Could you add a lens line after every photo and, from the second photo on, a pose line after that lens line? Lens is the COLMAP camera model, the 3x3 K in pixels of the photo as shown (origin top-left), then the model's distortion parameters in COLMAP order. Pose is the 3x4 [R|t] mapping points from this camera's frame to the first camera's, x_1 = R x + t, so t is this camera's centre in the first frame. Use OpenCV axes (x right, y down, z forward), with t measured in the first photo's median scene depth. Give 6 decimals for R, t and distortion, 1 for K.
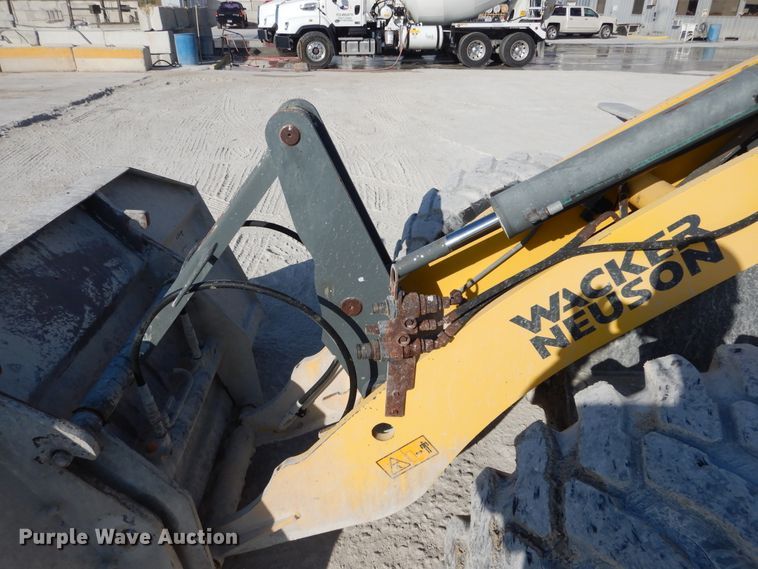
lens RADIAL K [[538.8, 0, 380.5], [0, 538.8, 285.2], [0, 0, 1]] dist [0.005500, 0.005037]
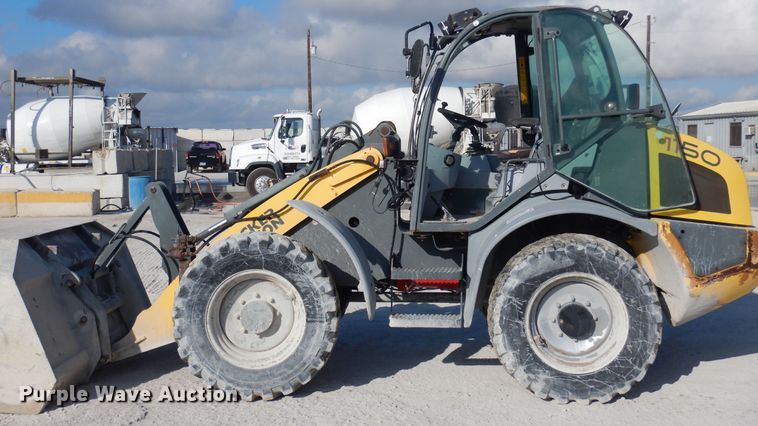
lens RADIAL K [[984.0, 0, 379.2], [0, 984.0, 215.3], [0, 0, 1]] dist [-0.025046, 0.000000]
pose [[0.995964, -0.013832, -0.088679, 0.169194], [-0.021844, 0.920986, -0.388984, 0.210737], [0.087052, 0.389351, 0.916967, -0.416877]]
